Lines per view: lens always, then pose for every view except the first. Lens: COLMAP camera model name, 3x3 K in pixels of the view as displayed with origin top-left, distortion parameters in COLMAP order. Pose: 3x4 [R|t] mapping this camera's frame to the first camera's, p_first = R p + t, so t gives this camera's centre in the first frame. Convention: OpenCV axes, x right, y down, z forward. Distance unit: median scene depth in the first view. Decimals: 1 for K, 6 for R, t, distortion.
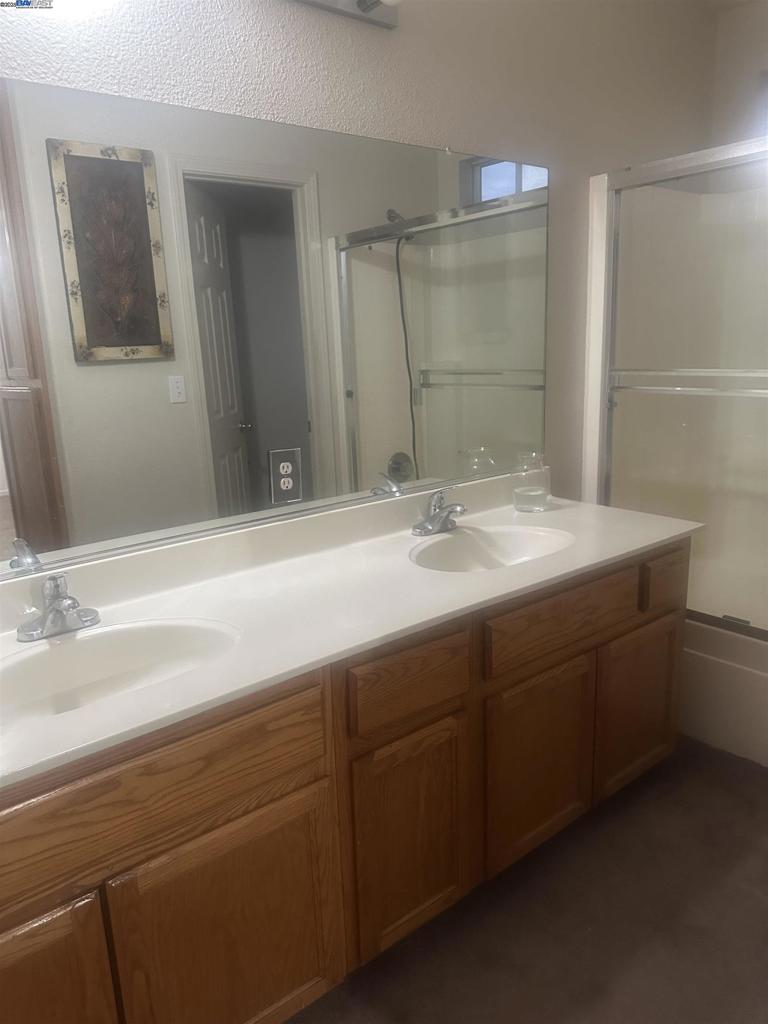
lens RADIAL K [[721.8, 0, 378.3], [0, 721.8, 507.9], [0, 0, 1]] dist [0.076262, -0.096286]
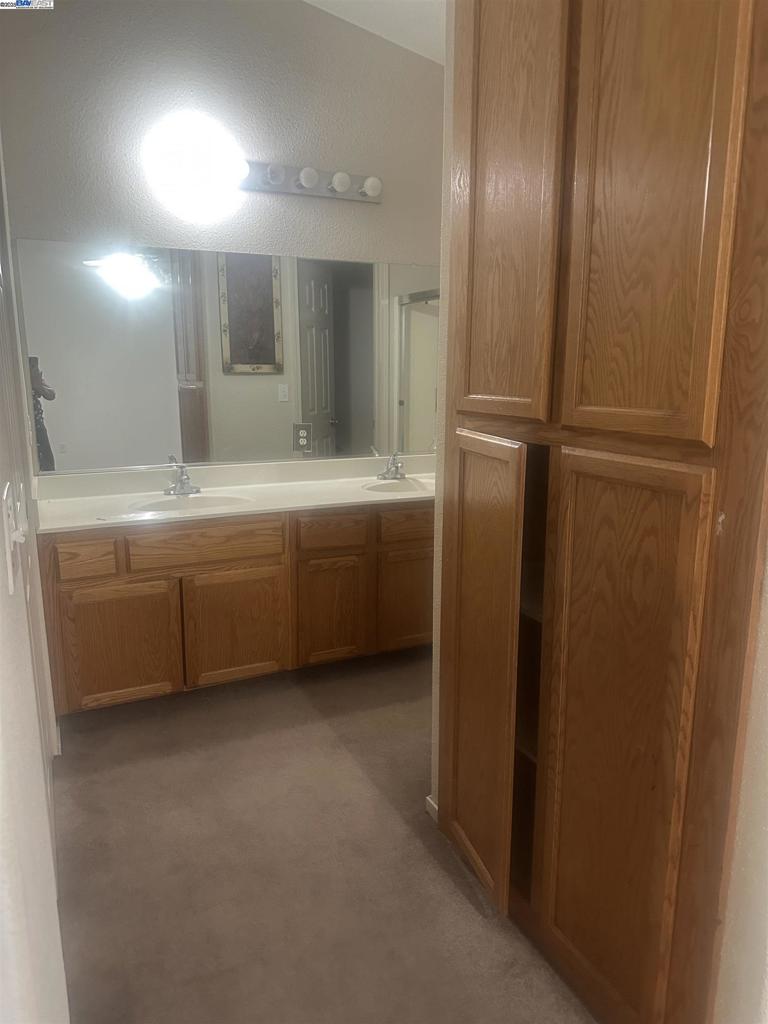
lens RADIAL K [[721.8, 0, 392.8], [0, 721.8, 514.6], [0, 0, 1]] dist [0.076262, -0.096286]
pose [[0.974777, 0.089908, -0.204270, 0.317664], [-0.093267, 0.995617, -0.006857, 0.092608], [0.202758, 0.025736, 0.978891, -0.506570]]
